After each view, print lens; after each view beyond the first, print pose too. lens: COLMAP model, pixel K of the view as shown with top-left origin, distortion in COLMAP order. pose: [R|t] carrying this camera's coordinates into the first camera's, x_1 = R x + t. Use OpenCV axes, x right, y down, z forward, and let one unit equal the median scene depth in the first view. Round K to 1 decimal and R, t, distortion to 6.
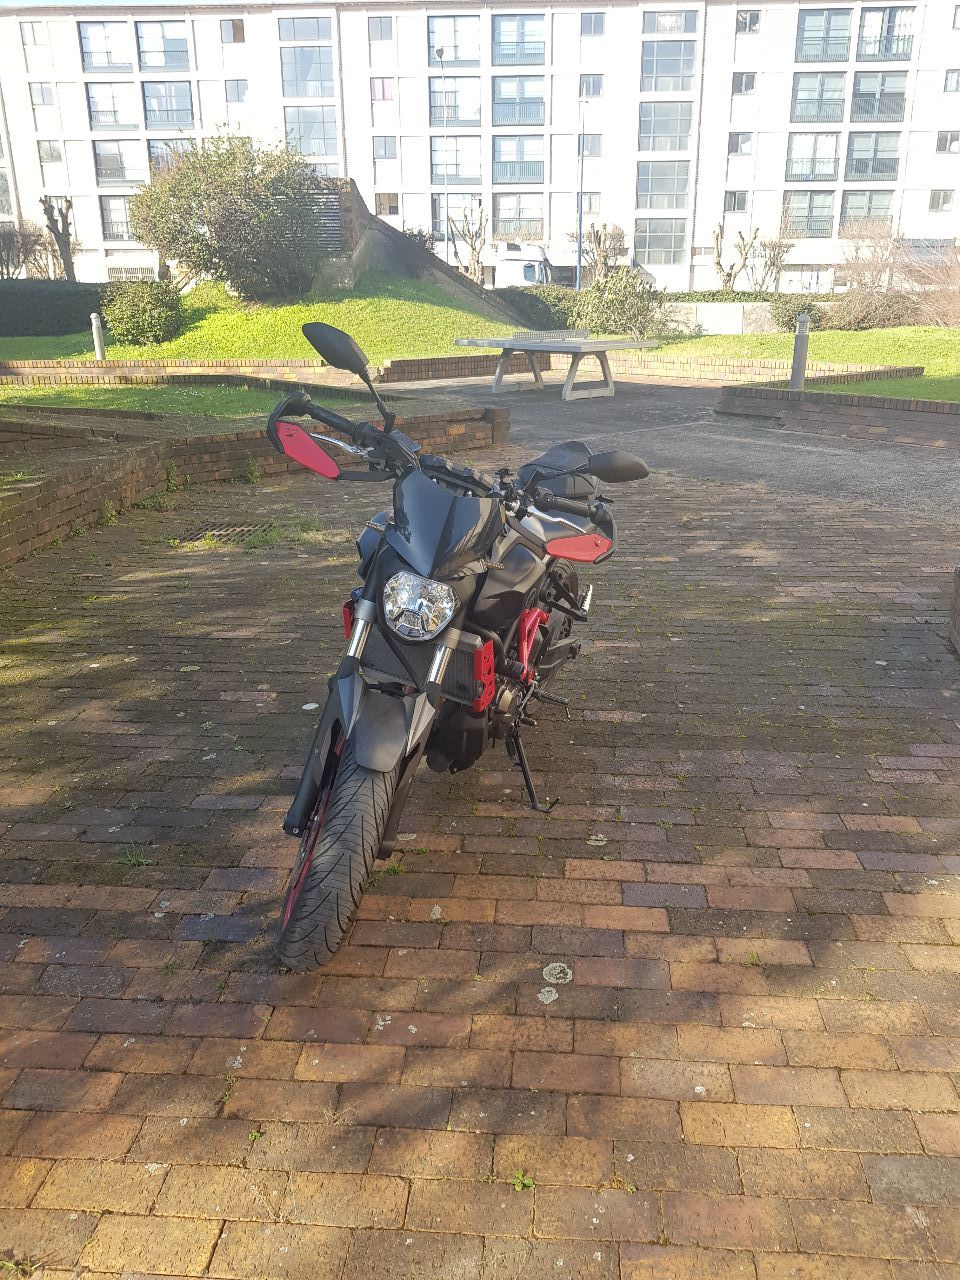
lens RADIAL K [[1003.4, 0, 509.2], [0, 1003.4, 645.9], [0, 0, 1]] dist [0.059929, -0.093968]
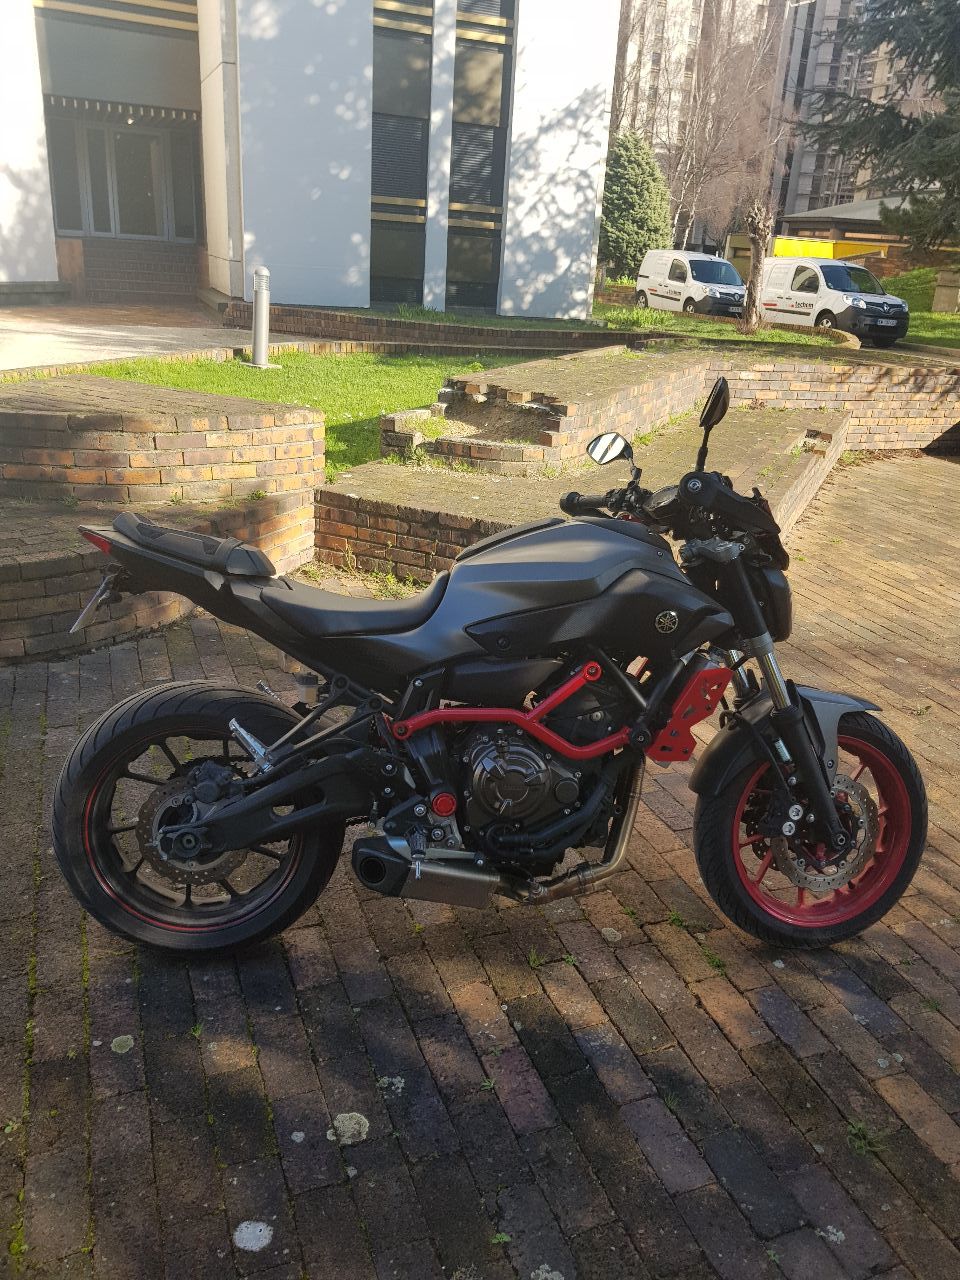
lens RADIAL K [[1002.3, 0, 490.5], [0, 1002.3, 637.9], [0, 0, 1]] dist [0.067740, -0.106192]
pose [[-0.427474, -0.355283, 0.831288, -0.392091], [0.235754, 0.843910, 0.481909, -0.267872], [-0.872746, 0.401983, -0.276990, 0.694361]]
